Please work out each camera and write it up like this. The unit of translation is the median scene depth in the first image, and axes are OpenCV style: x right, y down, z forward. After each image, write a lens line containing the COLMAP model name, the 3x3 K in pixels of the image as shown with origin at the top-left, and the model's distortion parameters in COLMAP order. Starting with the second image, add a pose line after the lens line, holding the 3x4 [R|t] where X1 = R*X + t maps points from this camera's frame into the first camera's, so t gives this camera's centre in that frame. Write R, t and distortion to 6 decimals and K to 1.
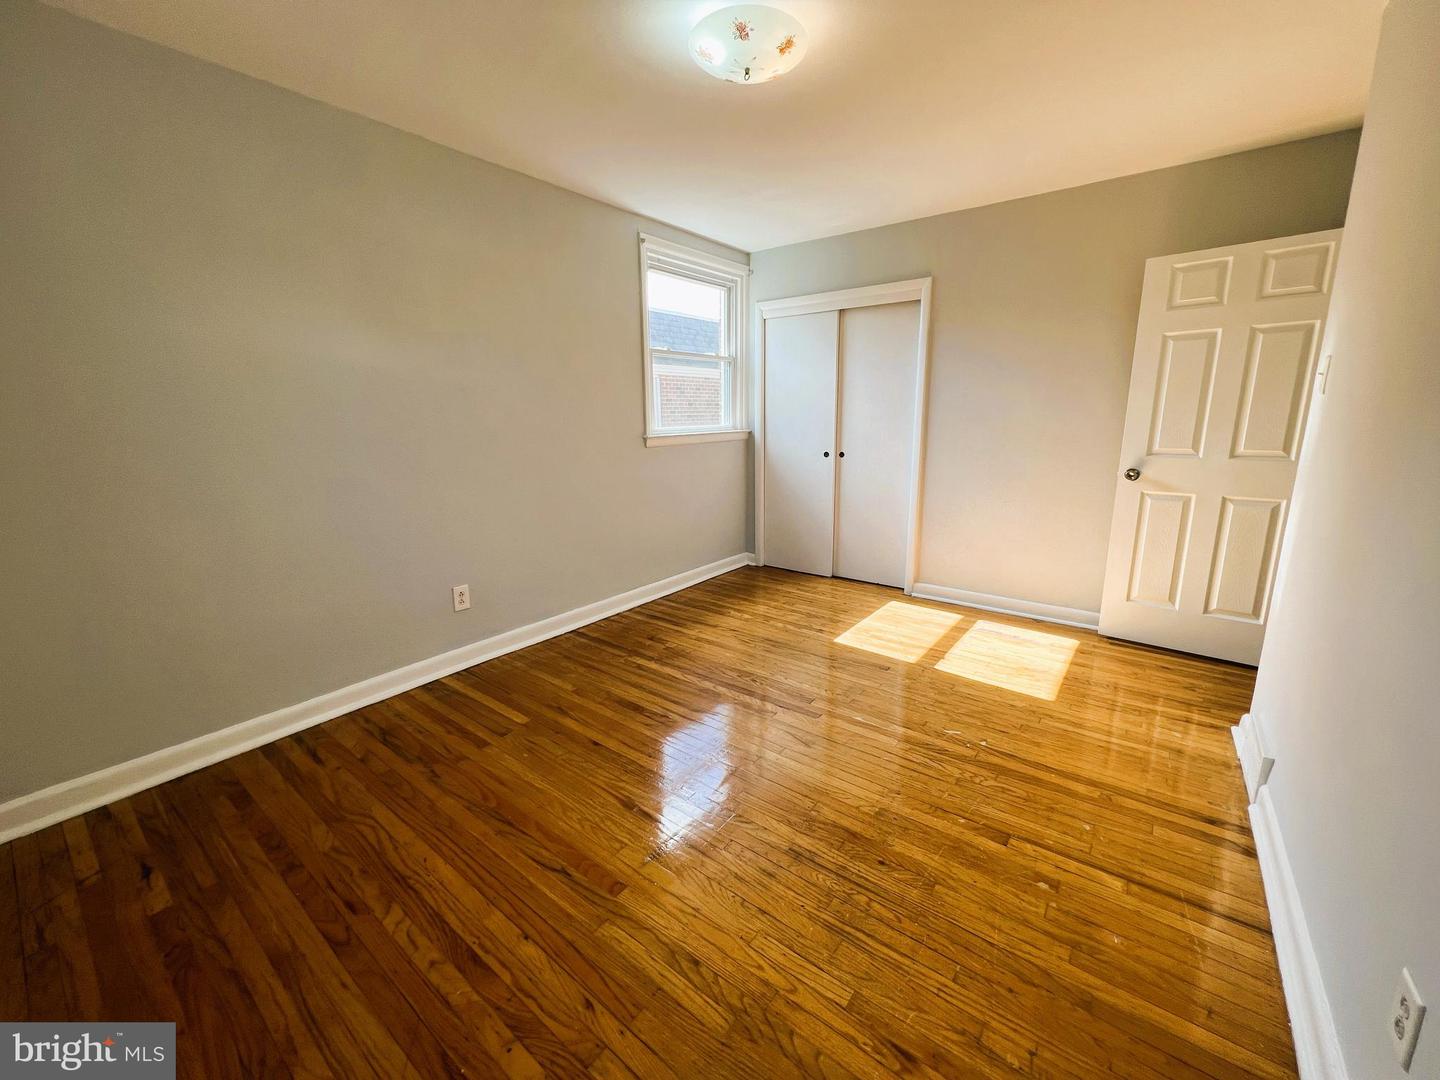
lens RADIAL K [[577.1, 0, 715.8], [0, 577.1, 535.0], [0, 0, 1]] dist [-0.000722, 0.000500]
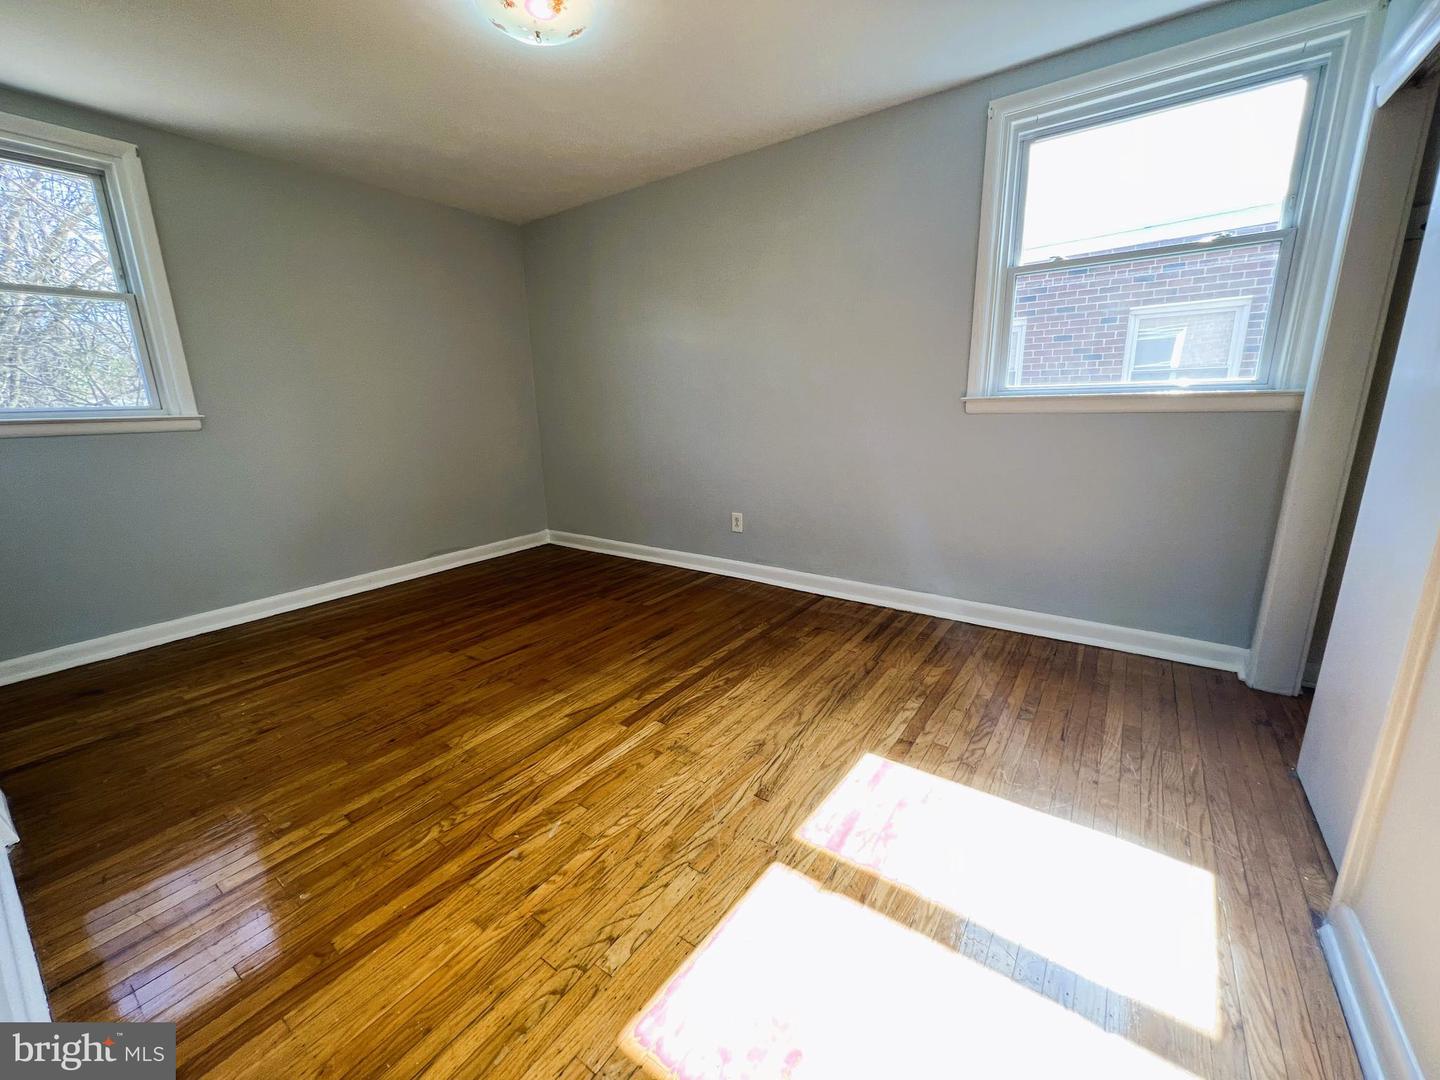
lens RADIAL K [[577.1, 0, 715.8], [0, 577.1, 535.0], [0, 0, 1]] dist [-0.000722, 0.000500]
pose [[0.034794, 0.243132, -0.969369, 0.865015], [-0.183853, 0.954959, 0.232919, -0.164960], [0.982338, 0.170117, 0.077928, 0.930956]]
